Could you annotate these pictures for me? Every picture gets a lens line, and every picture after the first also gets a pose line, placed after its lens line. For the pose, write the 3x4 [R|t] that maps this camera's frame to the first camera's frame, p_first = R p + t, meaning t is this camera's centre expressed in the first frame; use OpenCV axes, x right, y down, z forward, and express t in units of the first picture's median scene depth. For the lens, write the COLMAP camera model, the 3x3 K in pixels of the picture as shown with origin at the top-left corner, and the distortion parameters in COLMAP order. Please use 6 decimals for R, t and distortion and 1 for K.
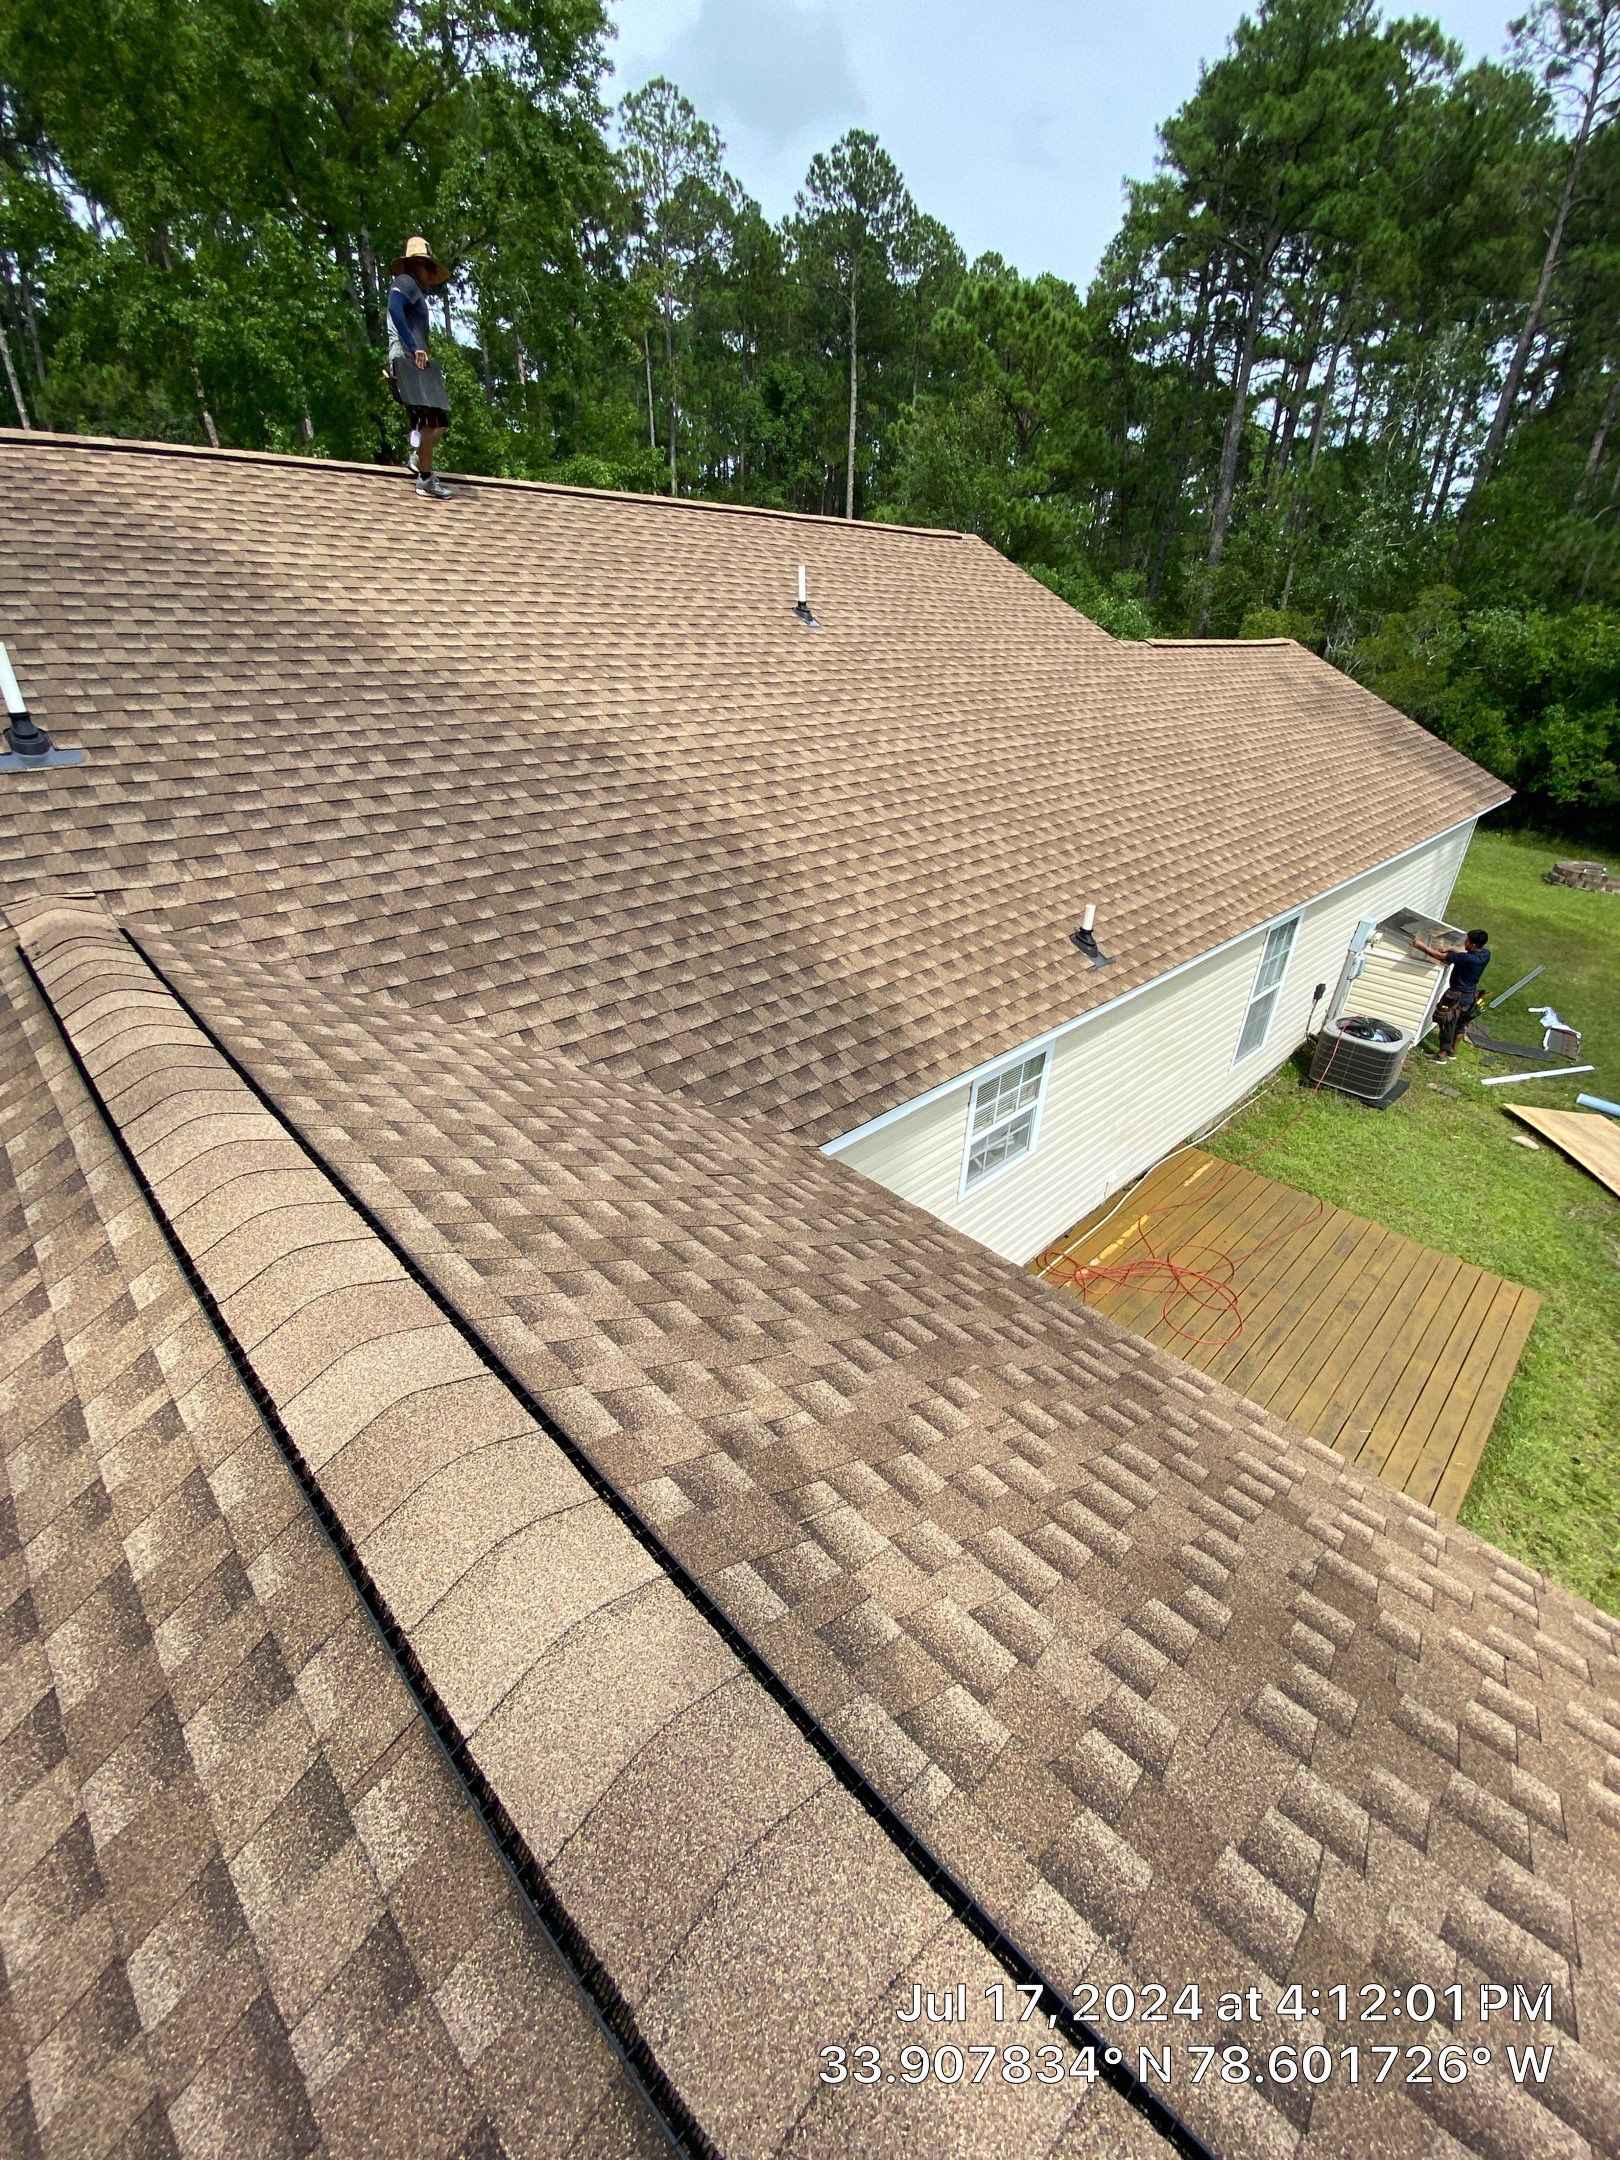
lens RADIAL K [[868.6, 0, 798.2], [0, 868.6, 1077.9], [0, 0, 1]] dist [0.022003, -0.020886]
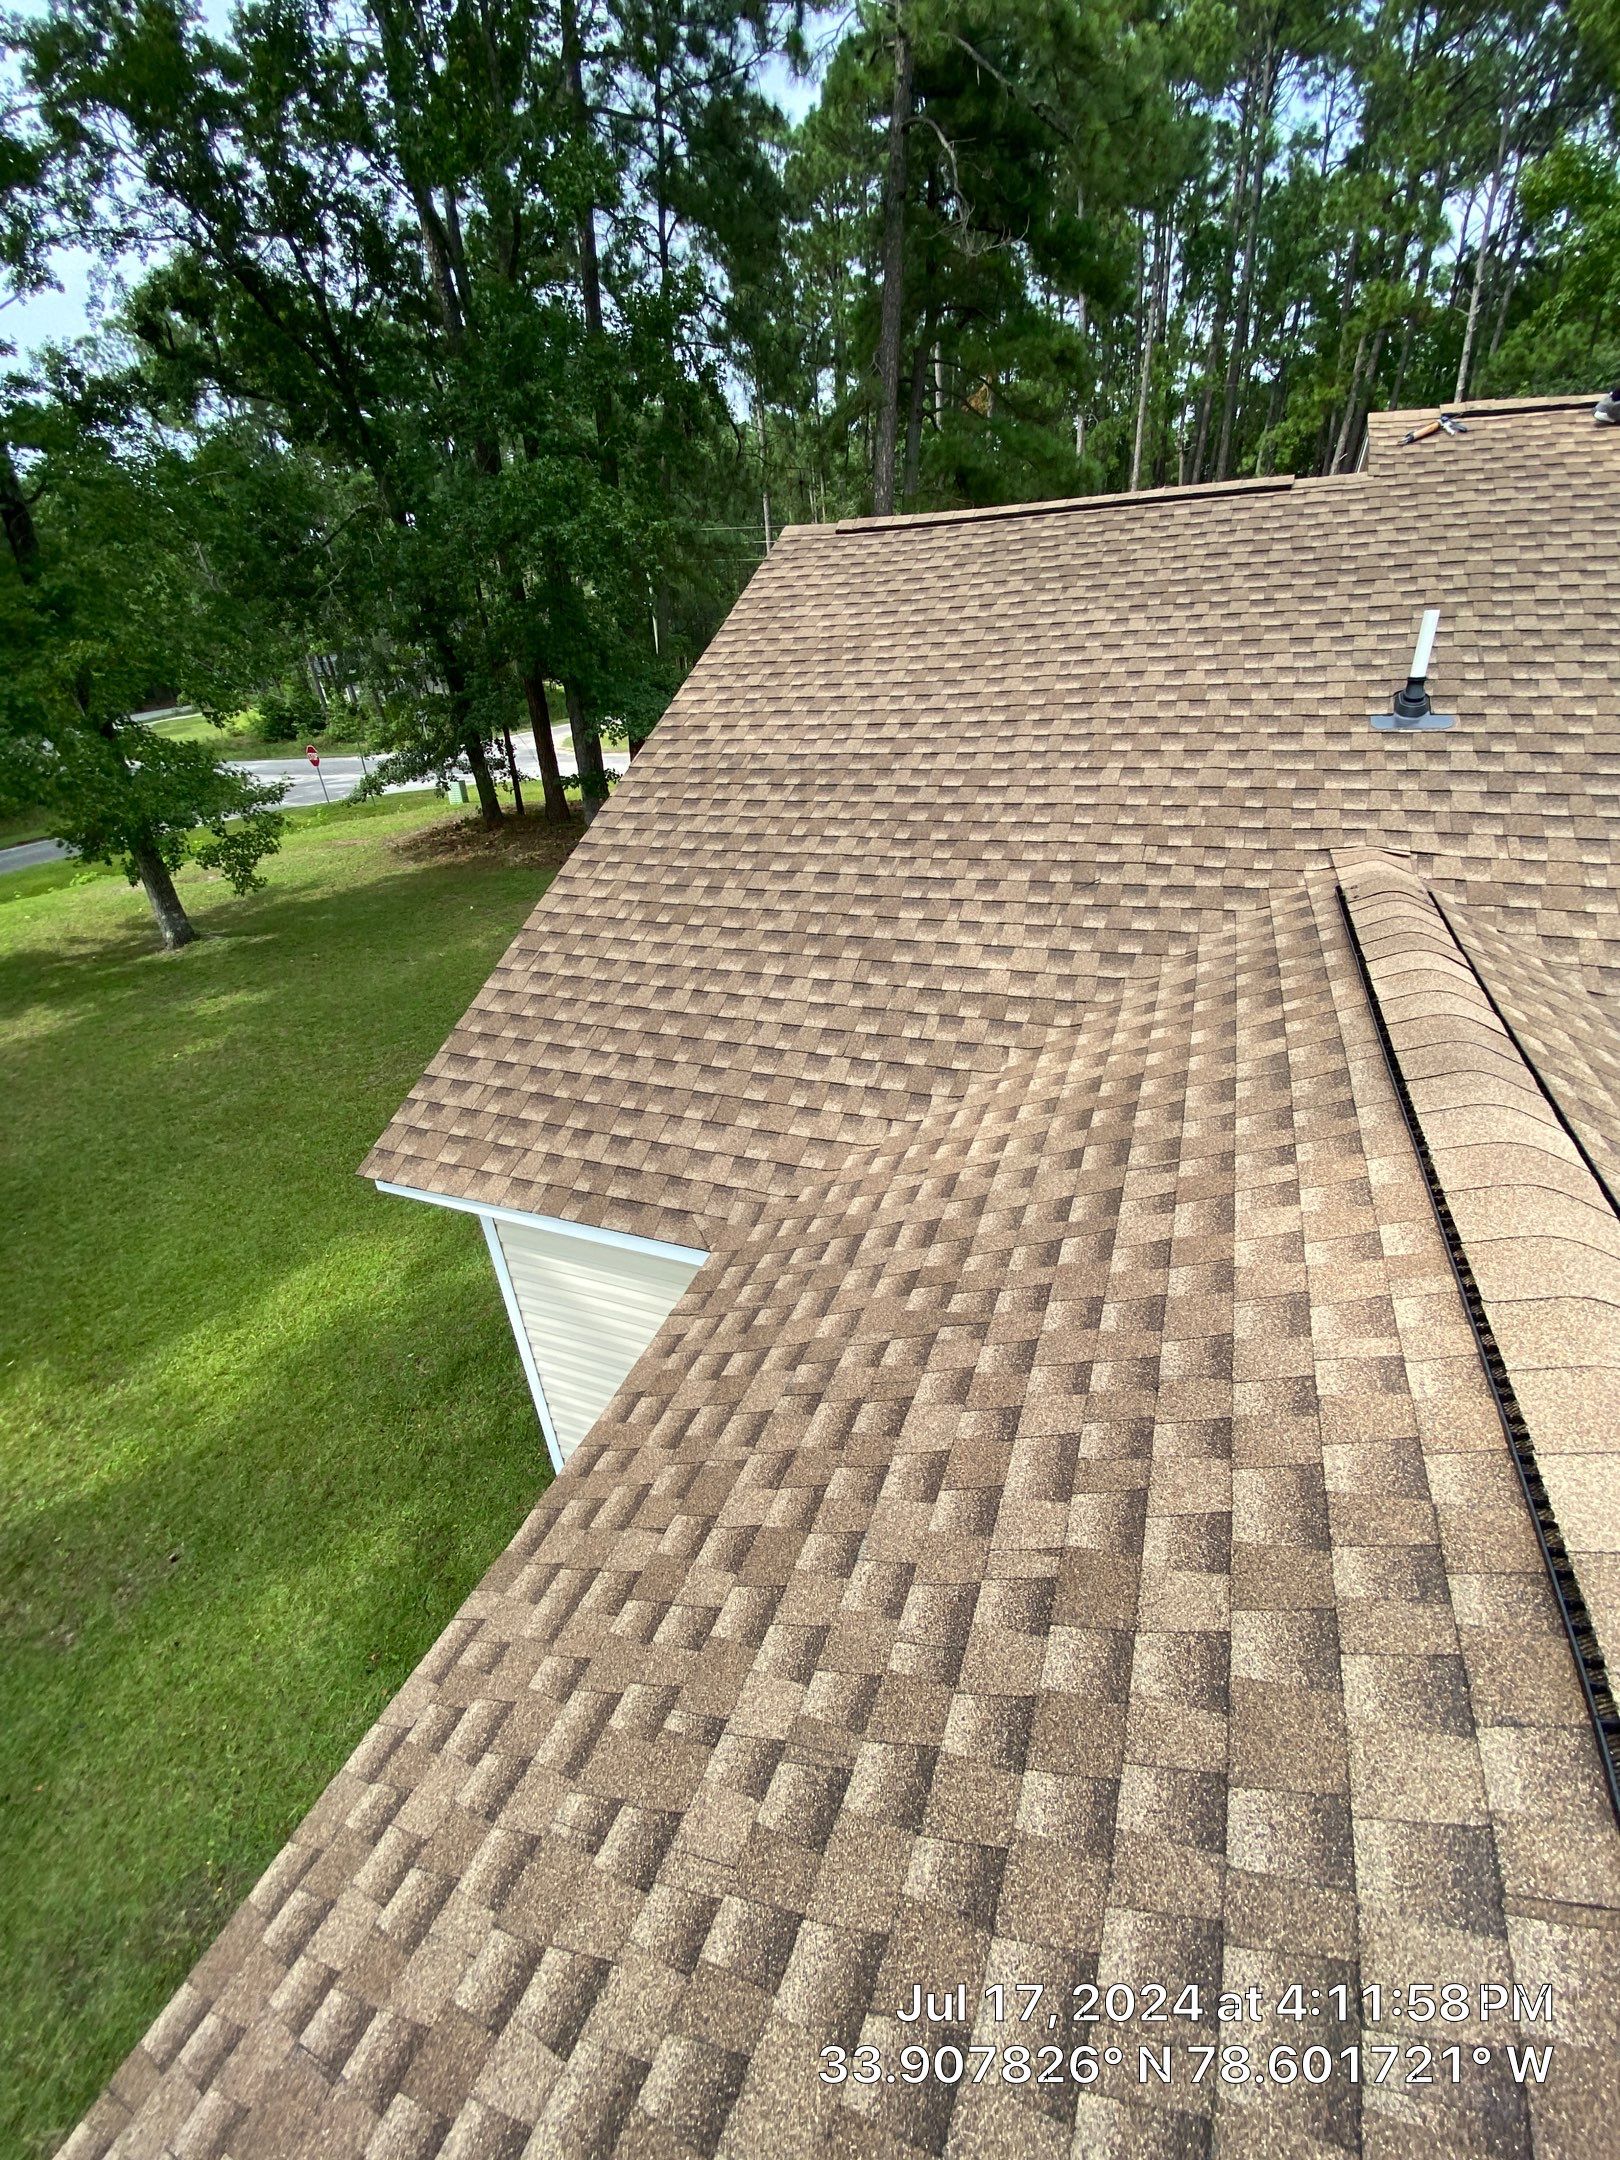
lens RADIAL K [[874.6, 0, 812.7], [0, 874.6, 1072.1], [0, 0, 1]] dist [0.012216, -0.015892]
pose [[0.397045, 0.390586, -0.830541, -0.181921], [-0.374056, 0.895225, 0.242185, 0.055281], [0.838115, 0.214511, 0.501546, -0.099787]]
